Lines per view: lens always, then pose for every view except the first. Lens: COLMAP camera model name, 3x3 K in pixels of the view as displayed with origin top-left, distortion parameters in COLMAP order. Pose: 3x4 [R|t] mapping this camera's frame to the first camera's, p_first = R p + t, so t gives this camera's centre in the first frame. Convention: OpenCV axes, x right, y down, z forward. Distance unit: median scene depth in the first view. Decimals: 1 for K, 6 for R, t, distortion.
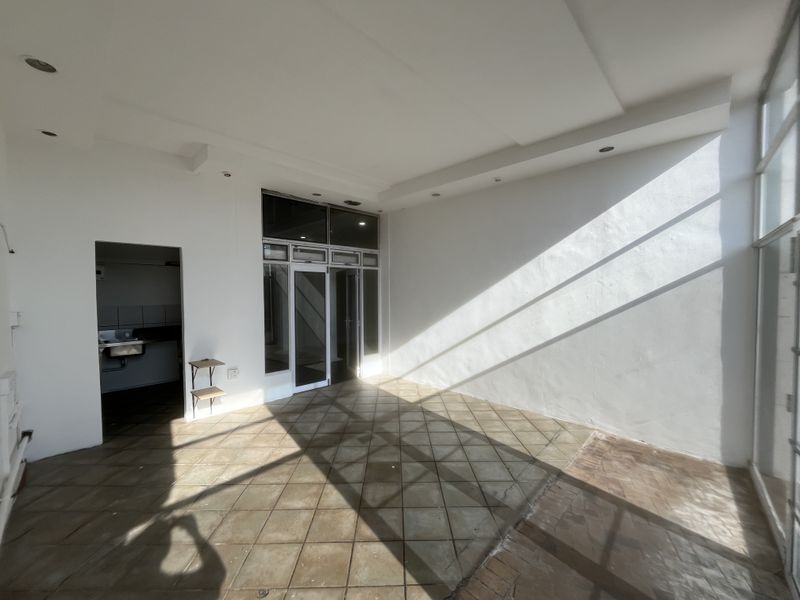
lens RADIAL K [[322.2, 0, 397.5], [0, 322.2, 300.2], [0, 0, 1]] dist [-0.000950, -0.000153]
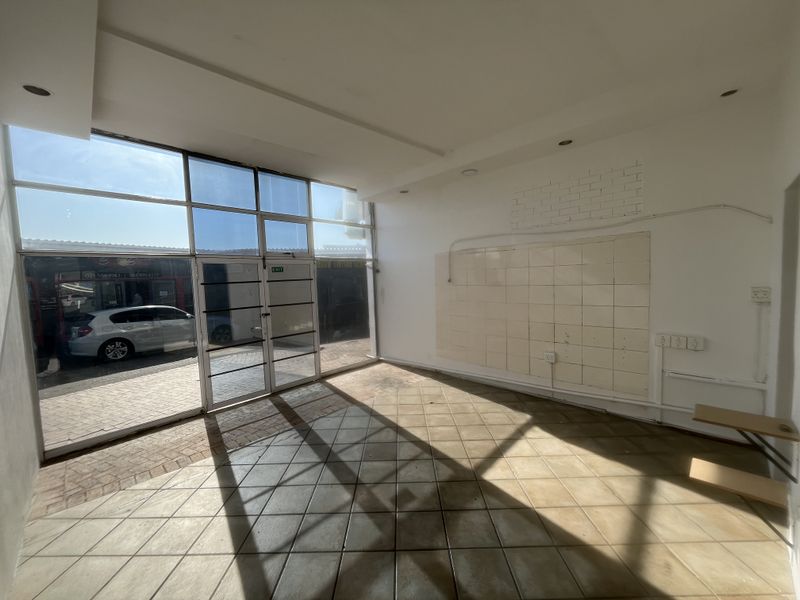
lens RADIAL K [[322.2, 0, 399.2], [0, 322.2, 299.0], [0, 0, 1]] dist [-0.000950, -0.000153]
pose [[-0.999123, 0.039056, 0.015073, -0.133431], [0.040328, 0.994541, 0.096237, -0.062666], [-0.011232, 0.096761, -0.995244, 1.869011]]
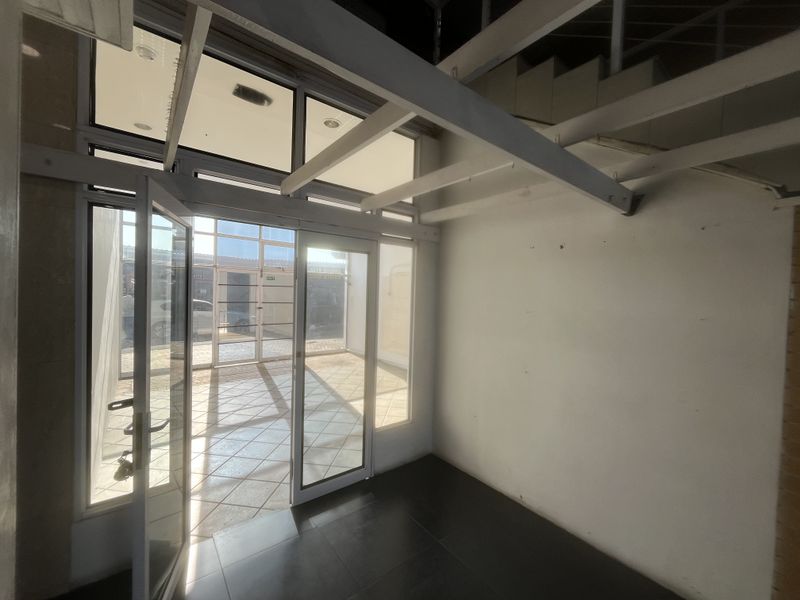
lens RADIAL K [[322.2, 0, 401.7], [0, 322.2, 299.6], [0, 0, 1]] dist [-0.000950, -0.000153]
pose [[-0.993931, -0.029959, 0.105849, -0.709761], [-0.024379, 0.998264, 0.053623, -0.072615], [-0.107271, 0.050717, -0.992935, 2.507378]]
